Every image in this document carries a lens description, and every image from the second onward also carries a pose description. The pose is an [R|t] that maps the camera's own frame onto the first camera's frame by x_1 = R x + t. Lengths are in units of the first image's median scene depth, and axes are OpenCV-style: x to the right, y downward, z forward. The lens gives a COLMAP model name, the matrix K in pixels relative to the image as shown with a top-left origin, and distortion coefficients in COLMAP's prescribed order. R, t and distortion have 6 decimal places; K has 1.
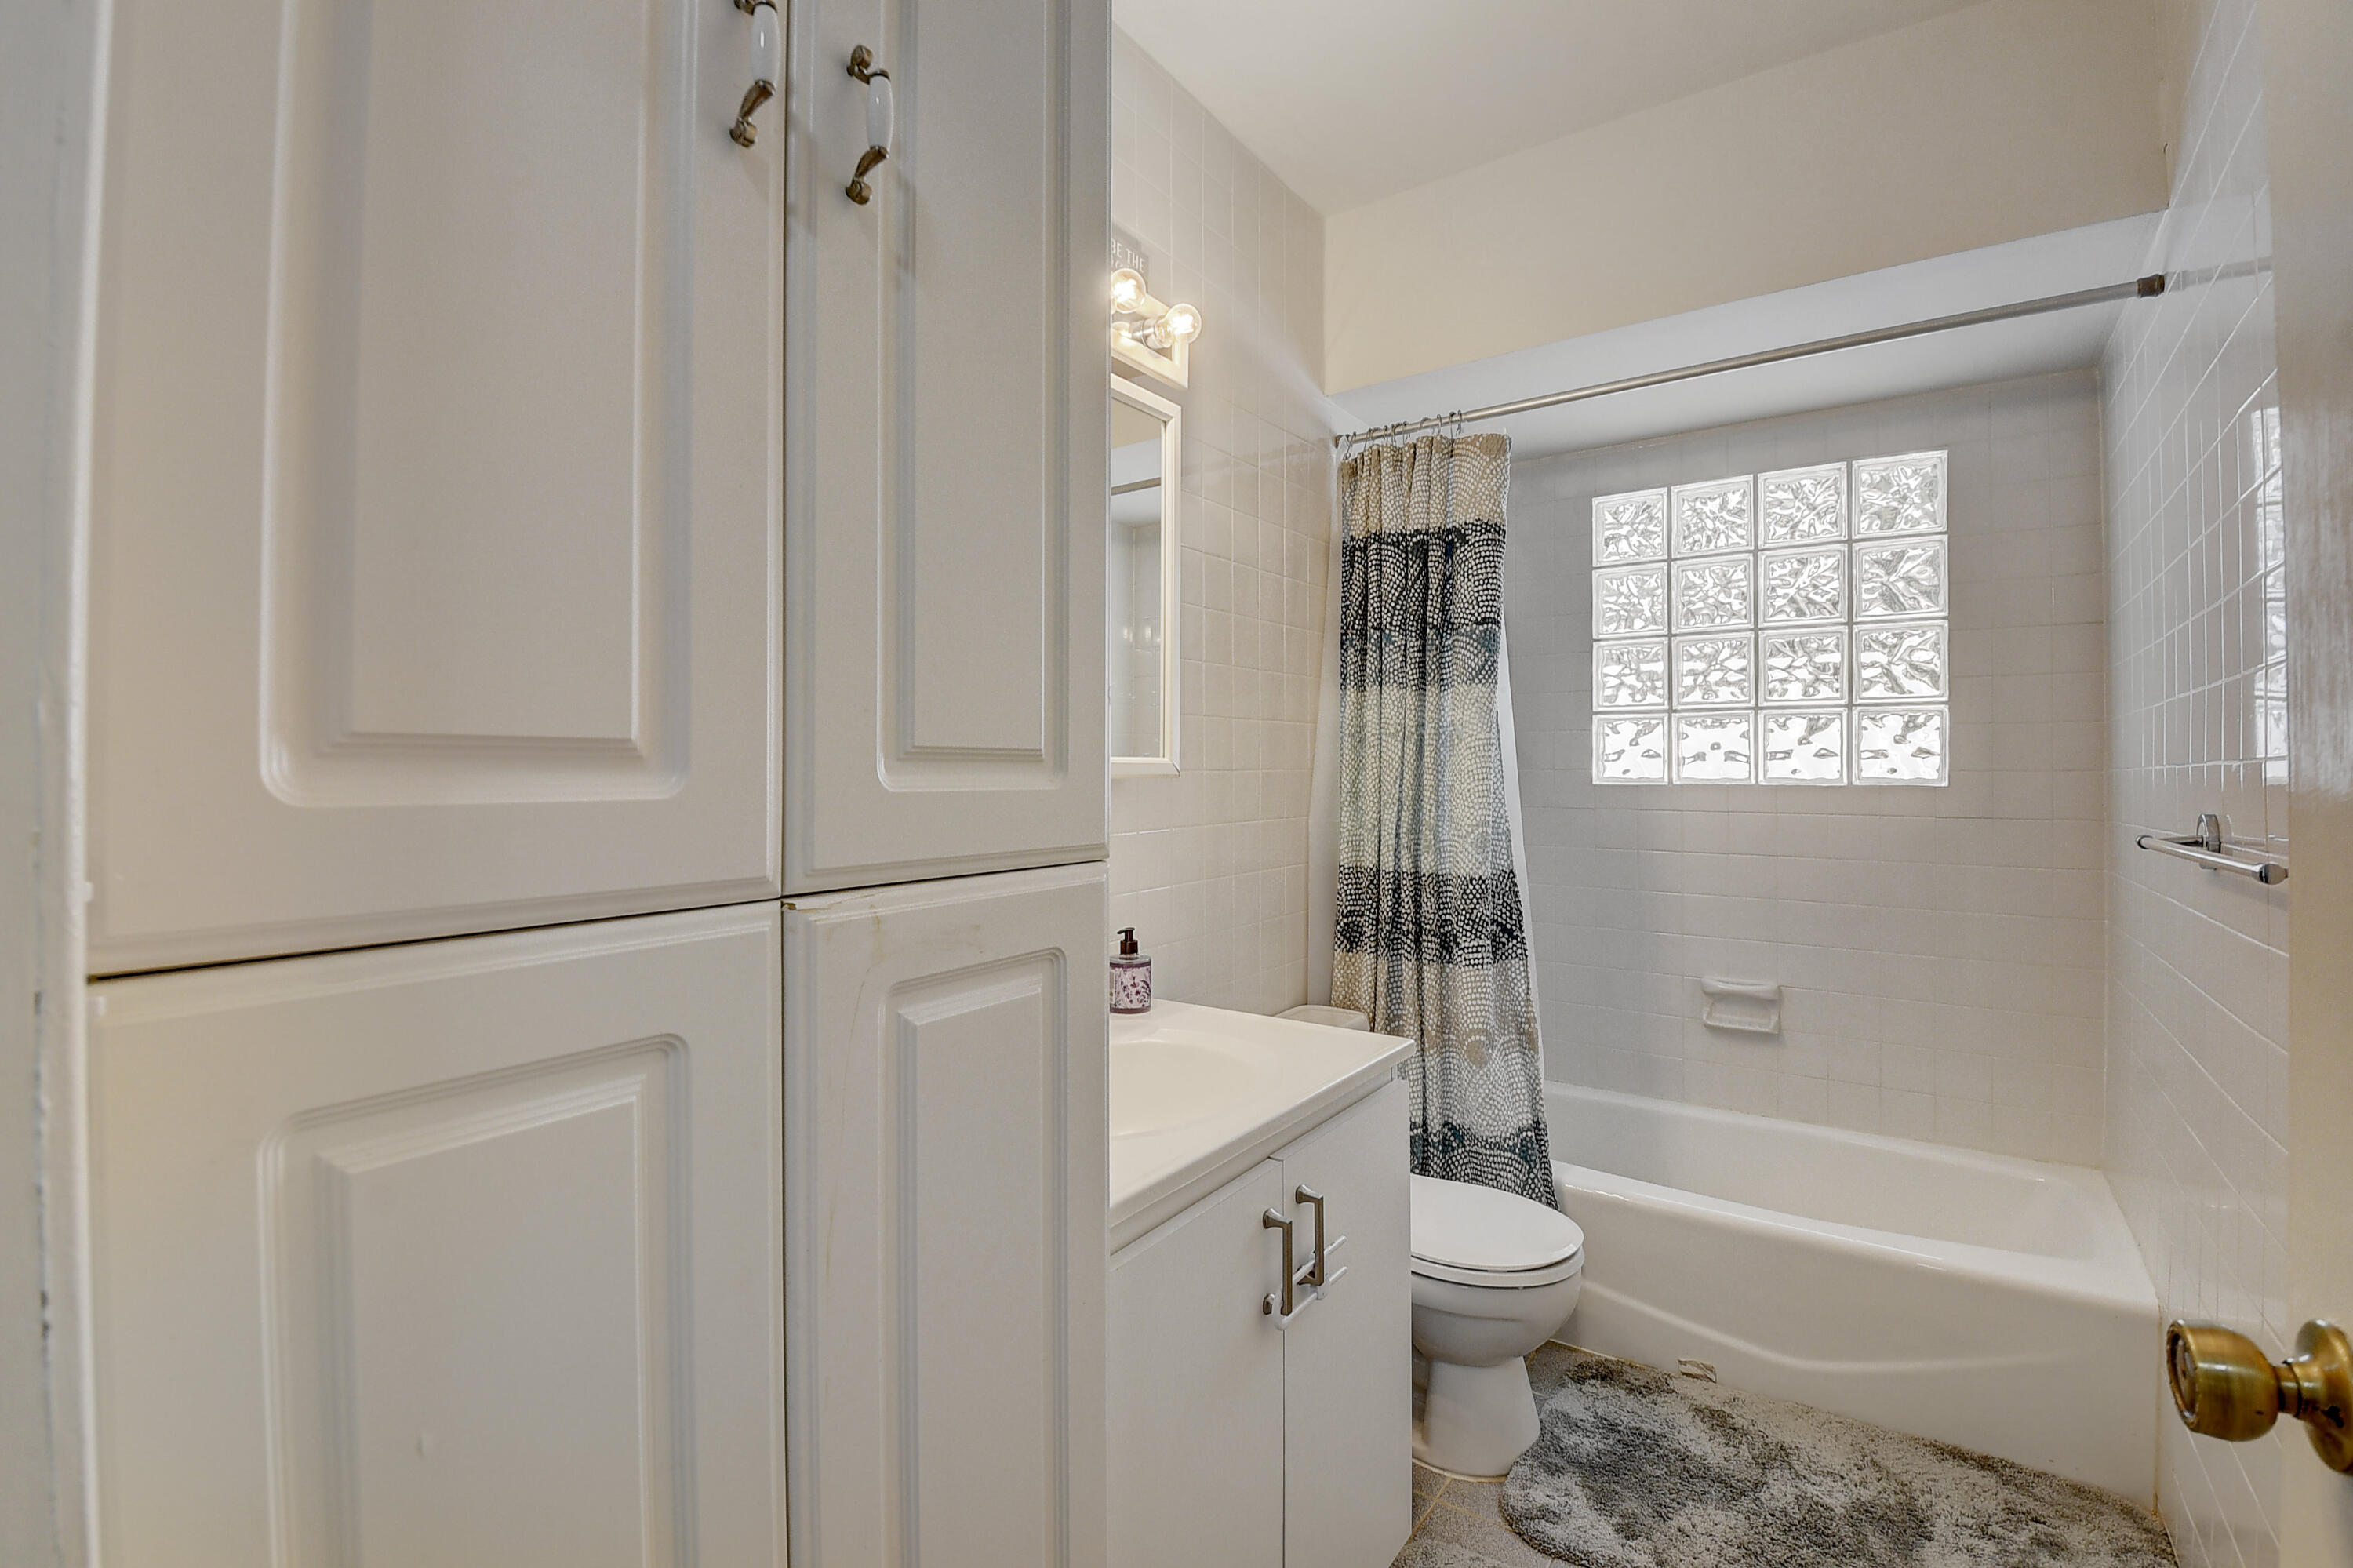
lens RADIAL K [[1044.4, 0, 1162.5], [0, 1044.4, 757.3], [0, 0, 1]] dist [0.010916, -0.028855]
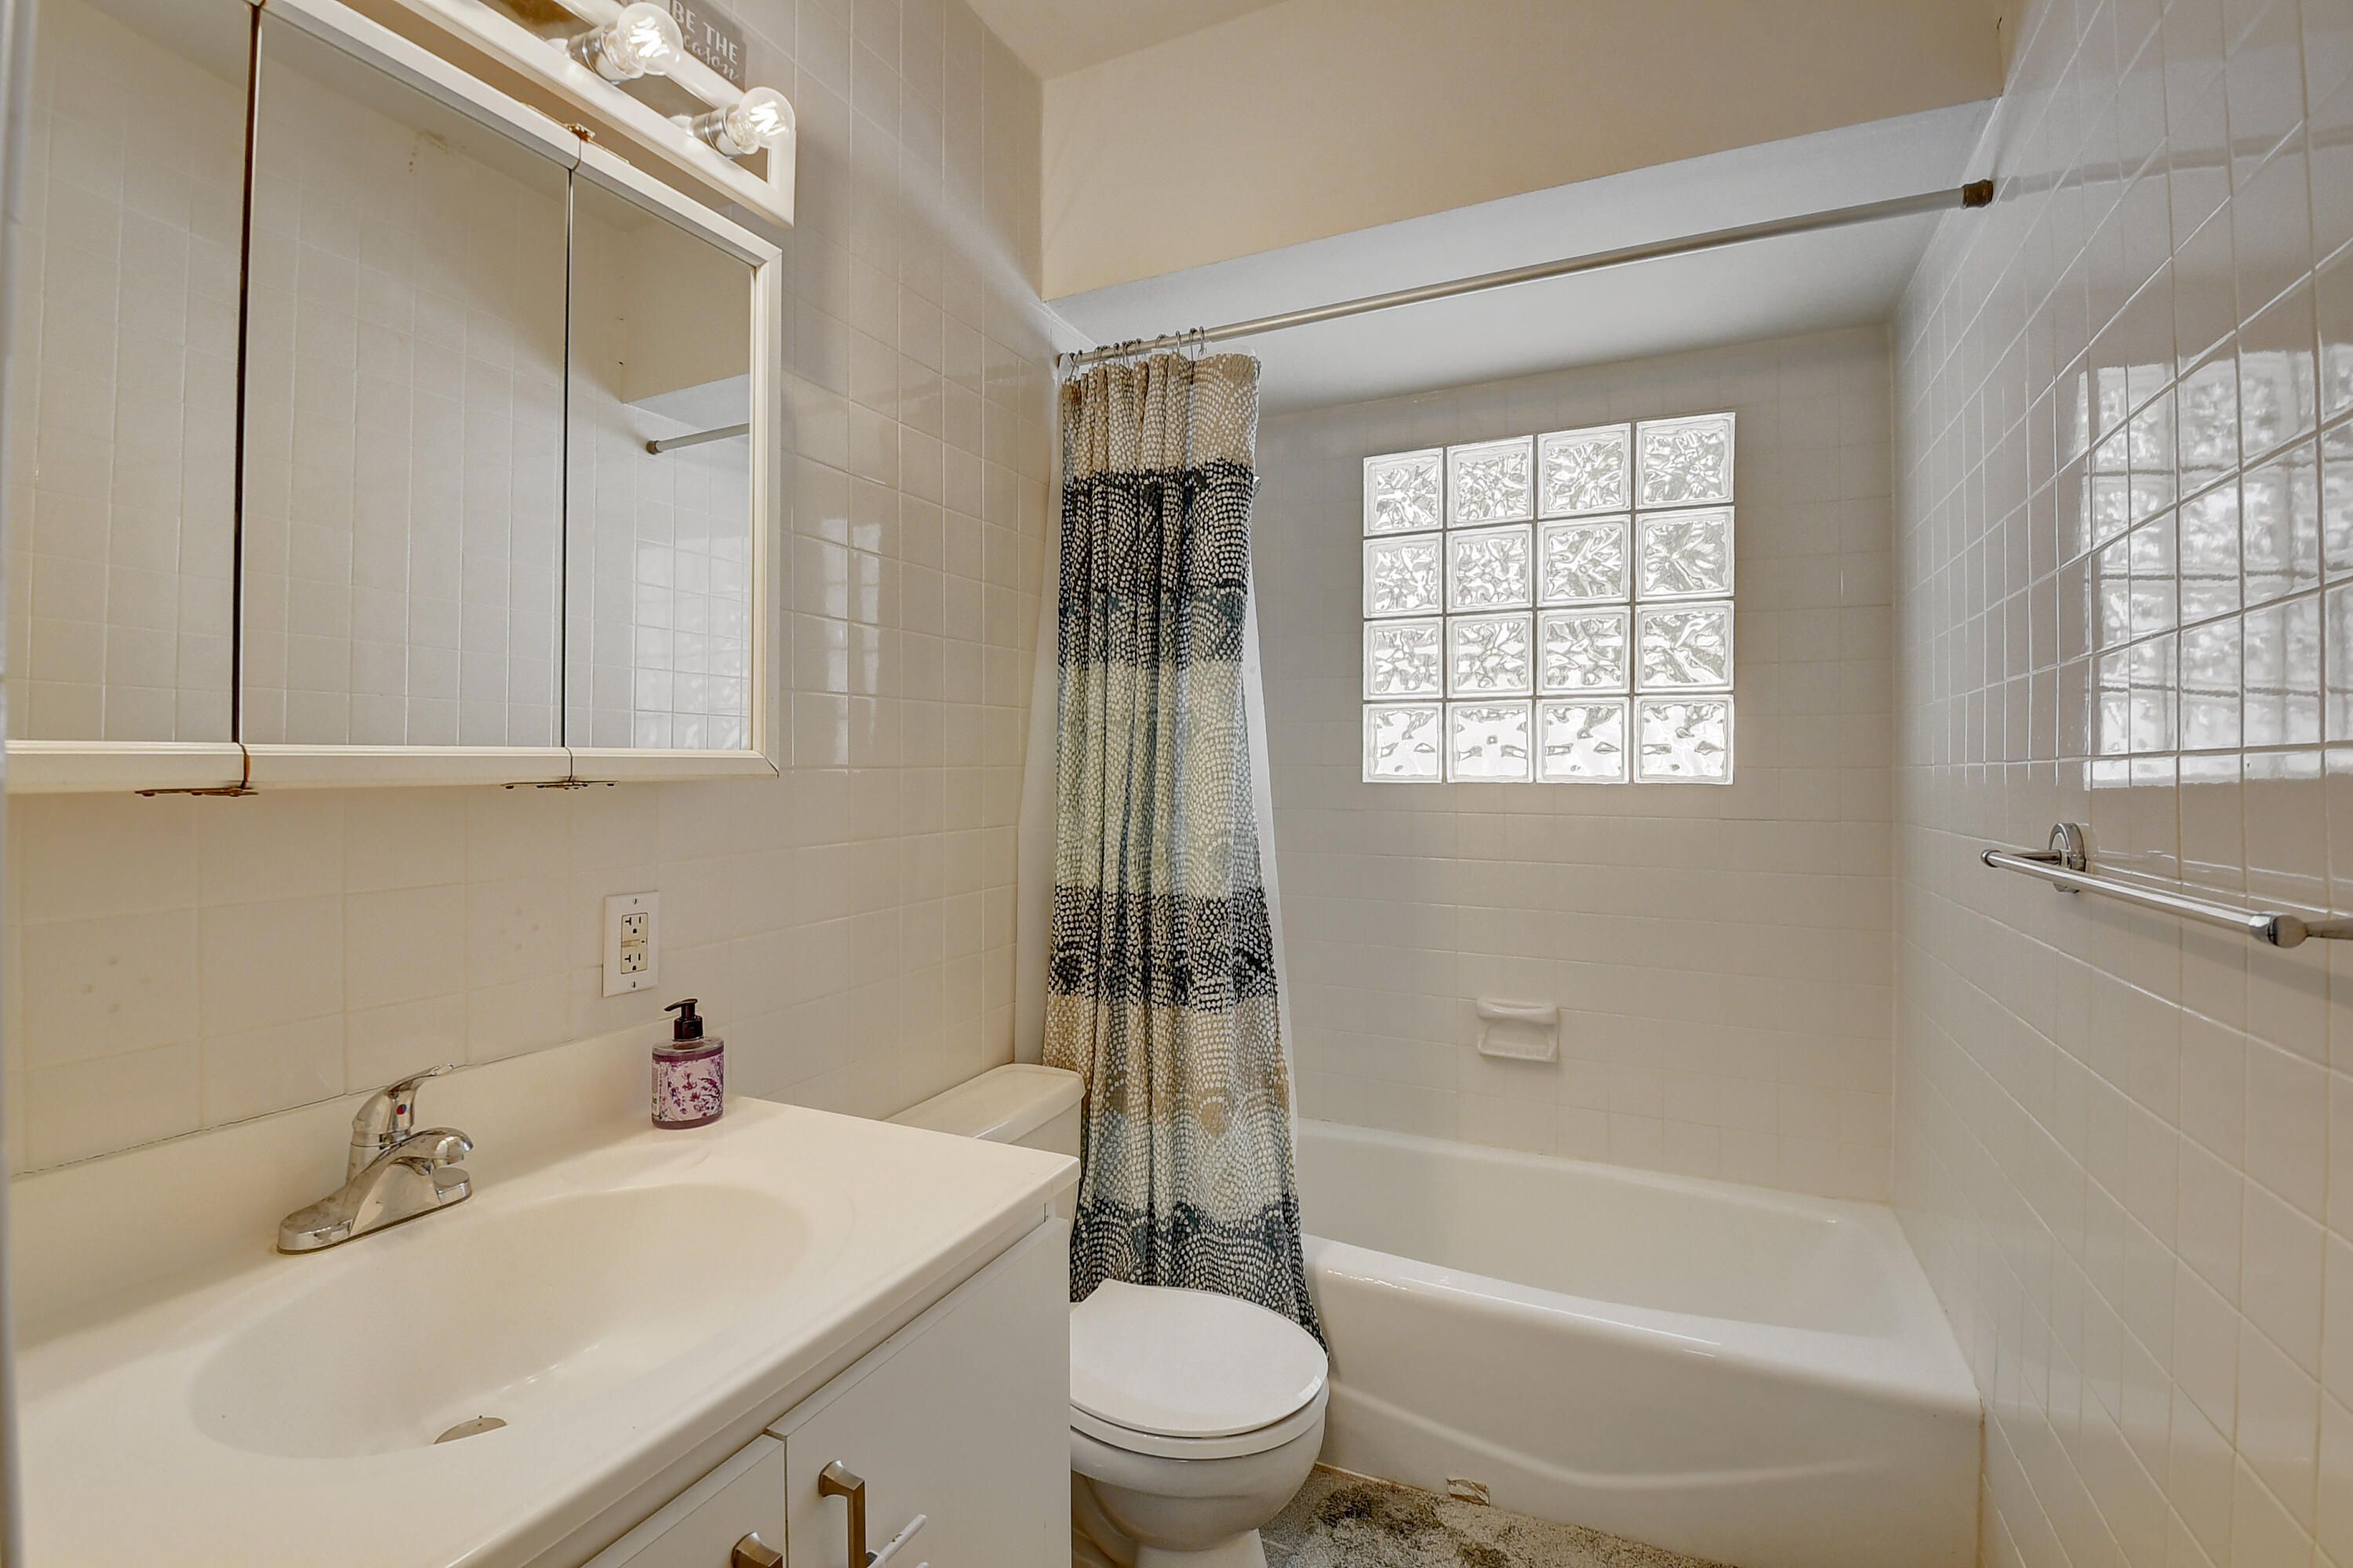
lens RADIAL K [[1044.4, 0, 1162.5], [0, 1044.4, 757.3], [0, 0, 1]] dist [0.010916, -0.028855]
pose [[0.984220, 0.001577, 0.176944, 0.110789], [-0.002517, 0.999984, 0.005090, 0.000759], [-0.176933, -0.005455, 0.984208, 0.201025]]
